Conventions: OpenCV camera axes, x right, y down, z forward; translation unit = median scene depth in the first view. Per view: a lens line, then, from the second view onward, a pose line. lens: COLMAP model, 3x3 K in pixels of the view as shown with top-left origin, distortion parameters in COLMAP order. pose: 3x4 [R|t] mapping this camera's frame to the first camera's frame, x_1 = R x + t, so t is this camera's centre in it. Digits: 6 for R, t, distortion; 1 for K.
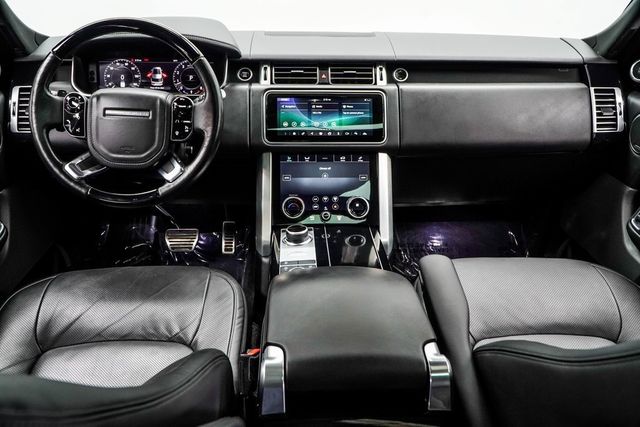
lens RADIAL K [[556.3, 0, 320.0], [0, 556.3, 213.5], [0, 0, 1]] dist [0.011189, -0.009621]
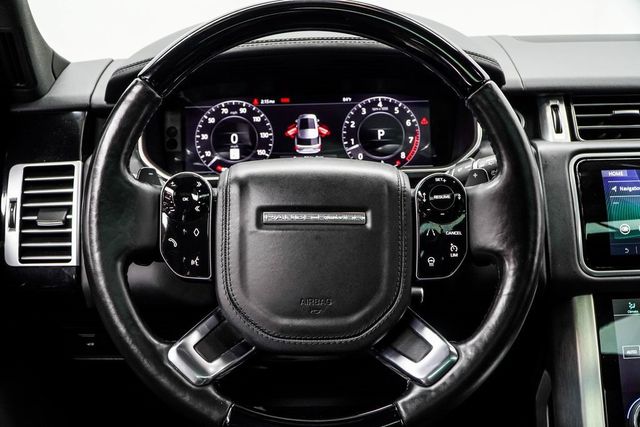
lens RADIAL K [[877.5, 0, 320.0], [0, 877.5, 213.5], [0, 0, 1]] dist [-0.013971, -0.039564]
pose [[0.999134, -0.031755, -0.026885, -0.278700], [0.027137, 0.987152, -0.157465, -0.069432], [0.031540, 0.156599, 0.987158, 0.307524]]
